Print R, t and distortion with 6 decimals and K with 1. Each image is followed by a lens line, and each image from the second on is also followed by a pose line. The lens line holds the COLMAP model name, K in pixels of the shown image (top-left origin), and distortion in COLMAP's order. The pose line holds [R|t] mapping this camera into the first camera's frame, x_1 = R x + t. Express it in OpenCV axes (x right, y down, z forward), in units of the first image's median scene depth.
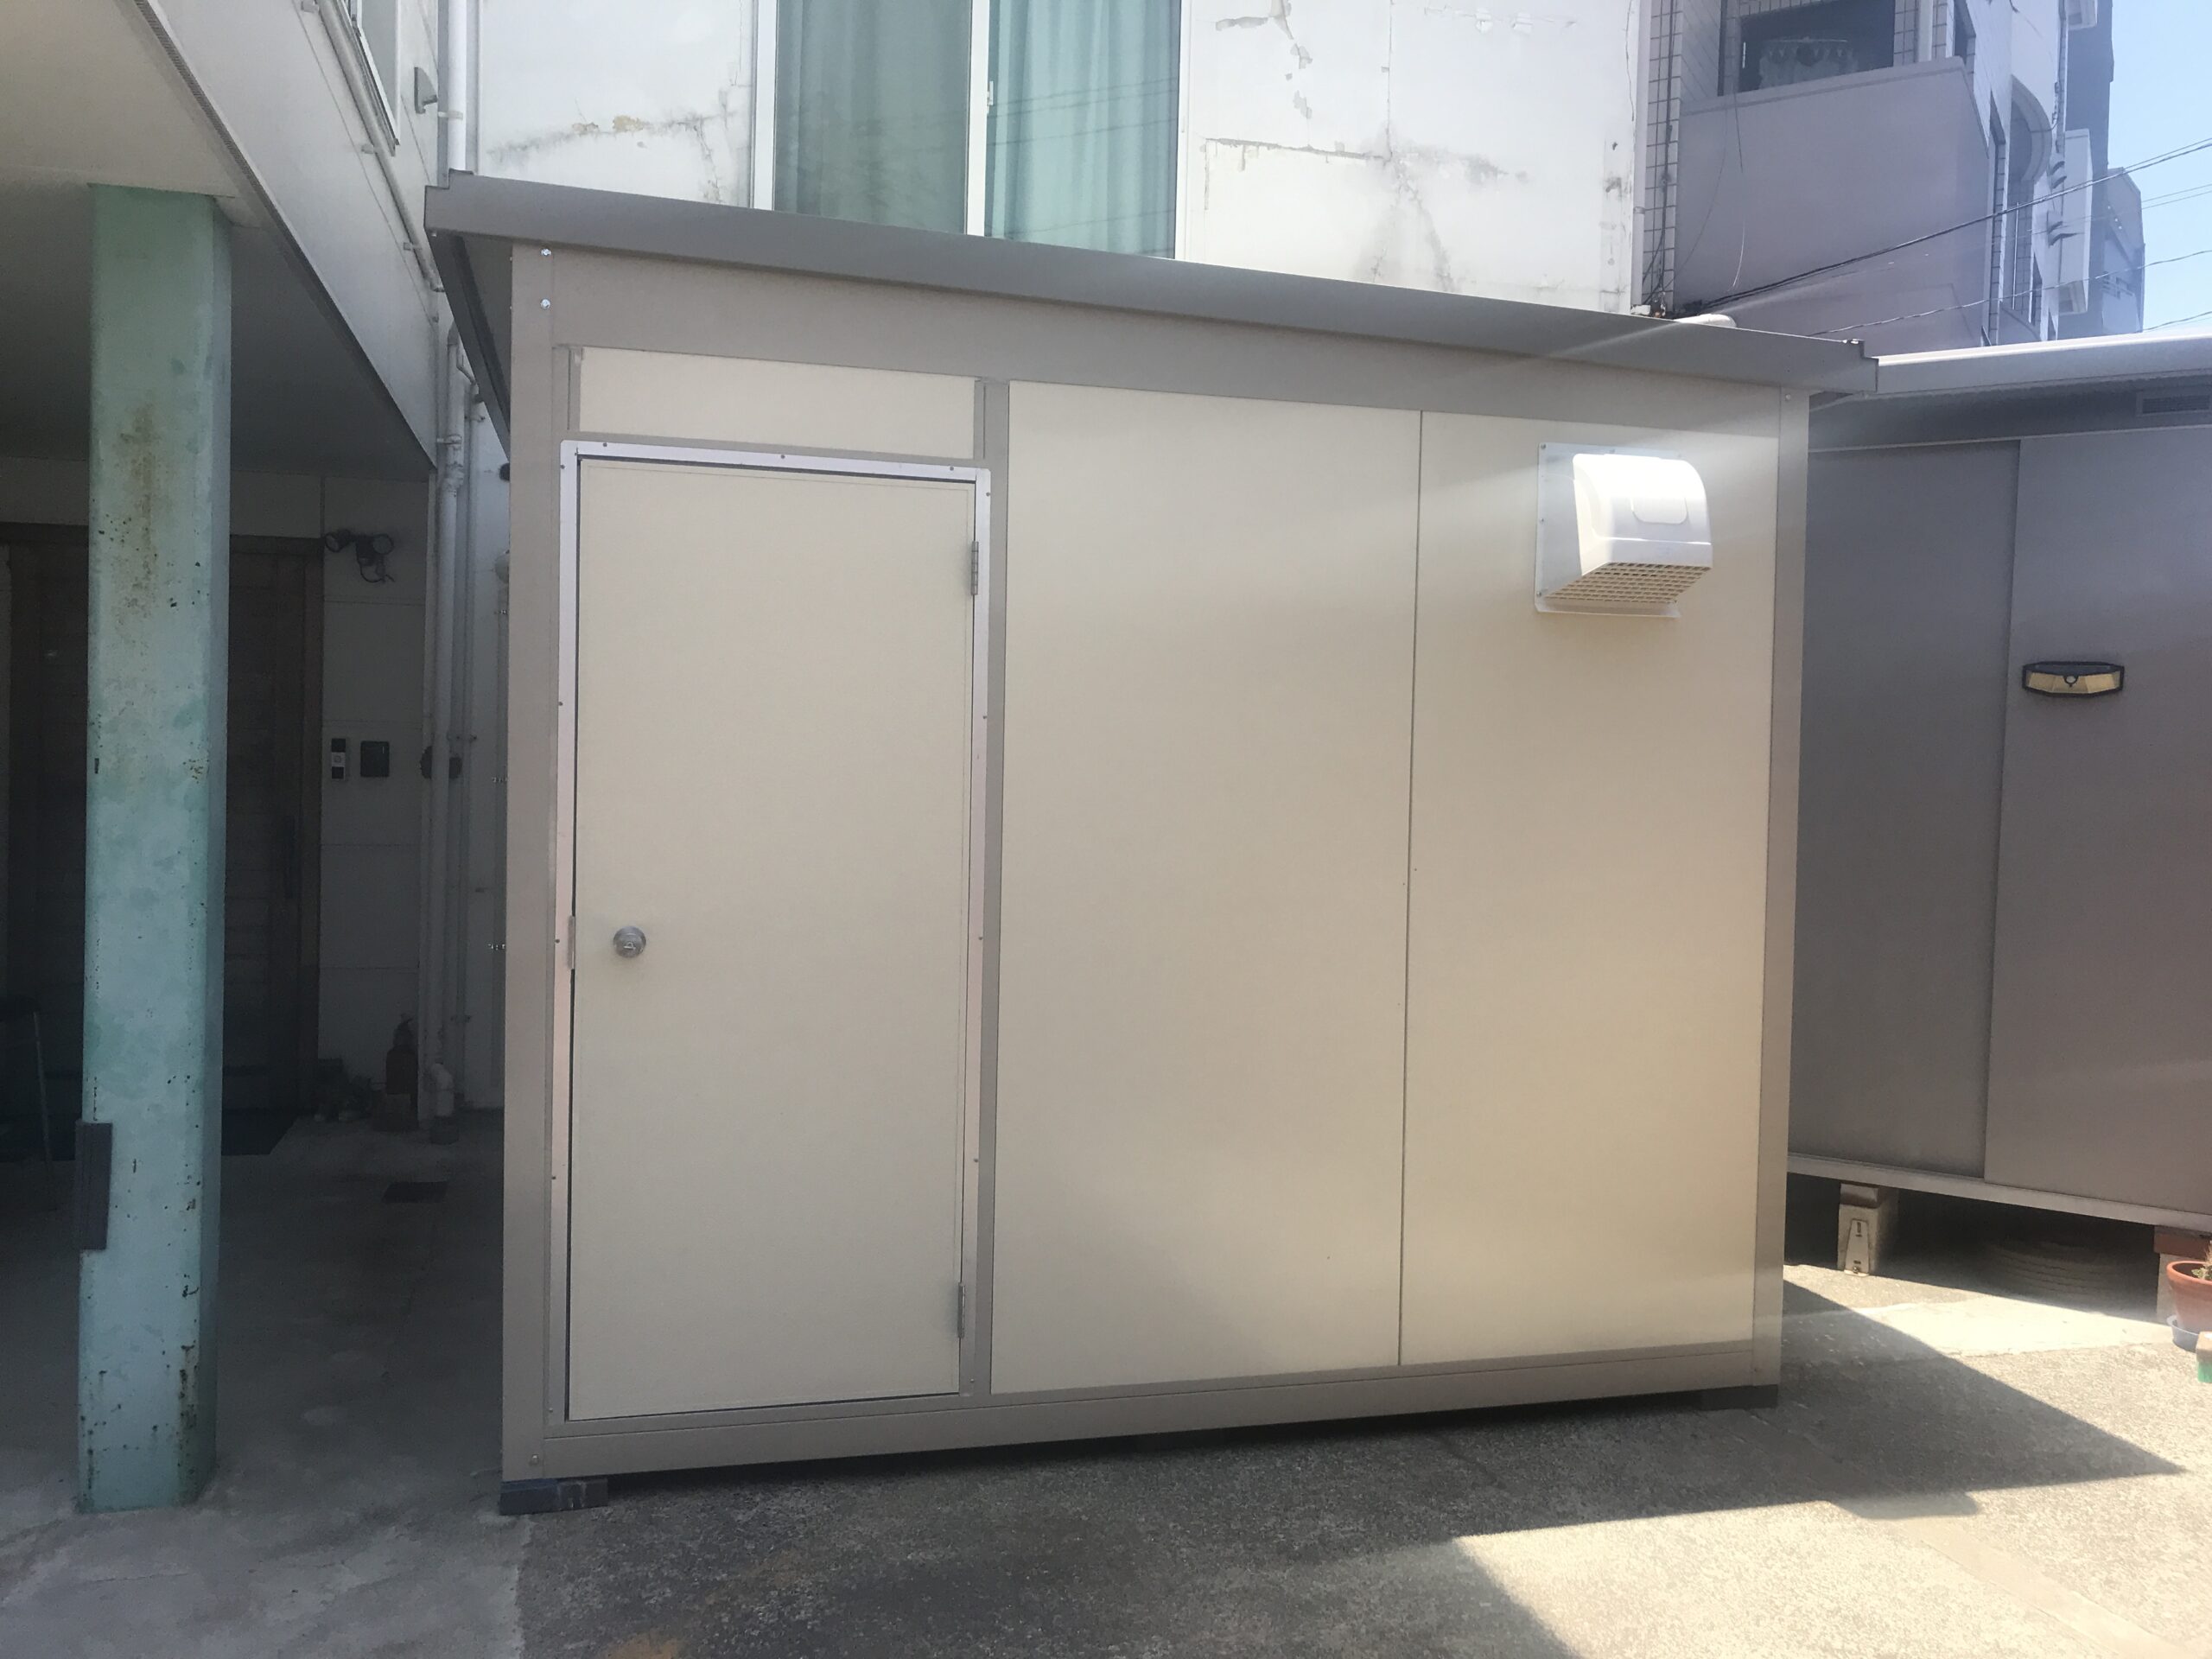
lens RADIAL K [[1828.8, 0, 1103.9], [0, 1828.8, 822.7], [0, 0, 1]] dist [0.028575, -0.016149]
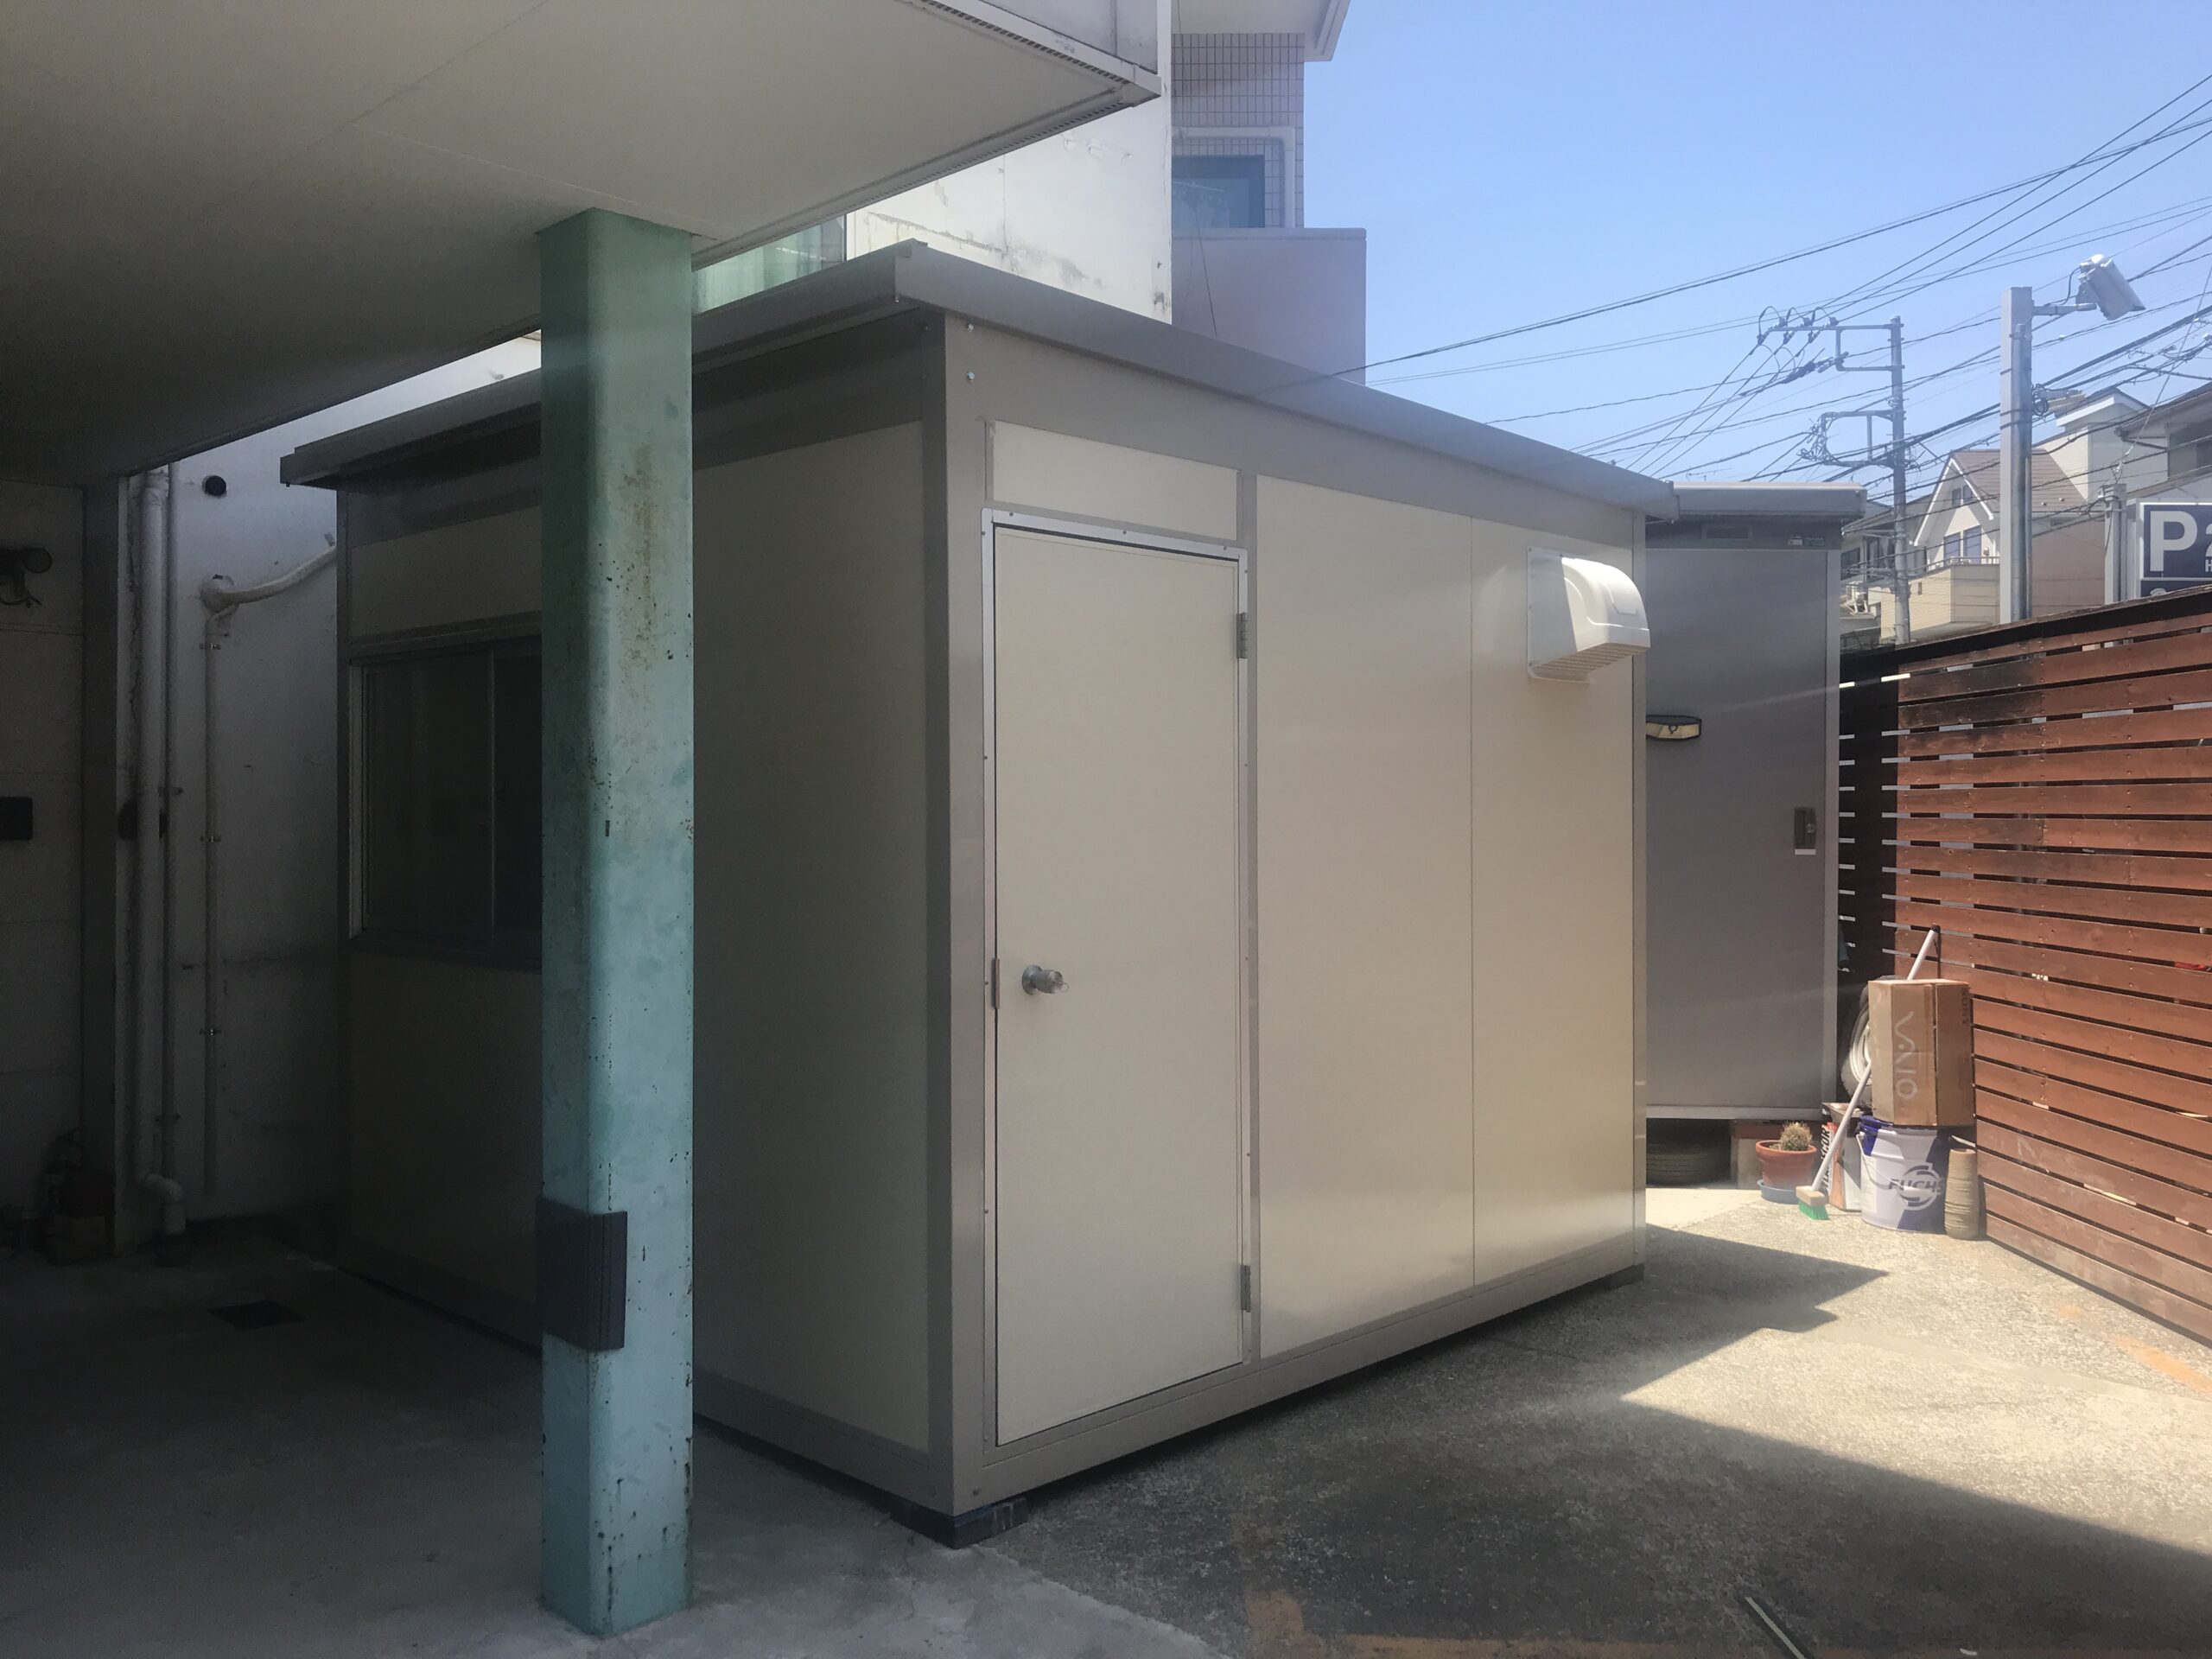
lens RADIAL K [[1828.8, 0, 1099.8], [0, 1828.8, 820.8], [0, 0, 1]] dist [0.028575, -0.016149]
pose [[0.856927, -0.025131, 0.514824, -0.778750], [0.034627, 0.999361, -0.008854, -0.017107], [-0.514273, 0.025415, 0.857250, 0.071618]]
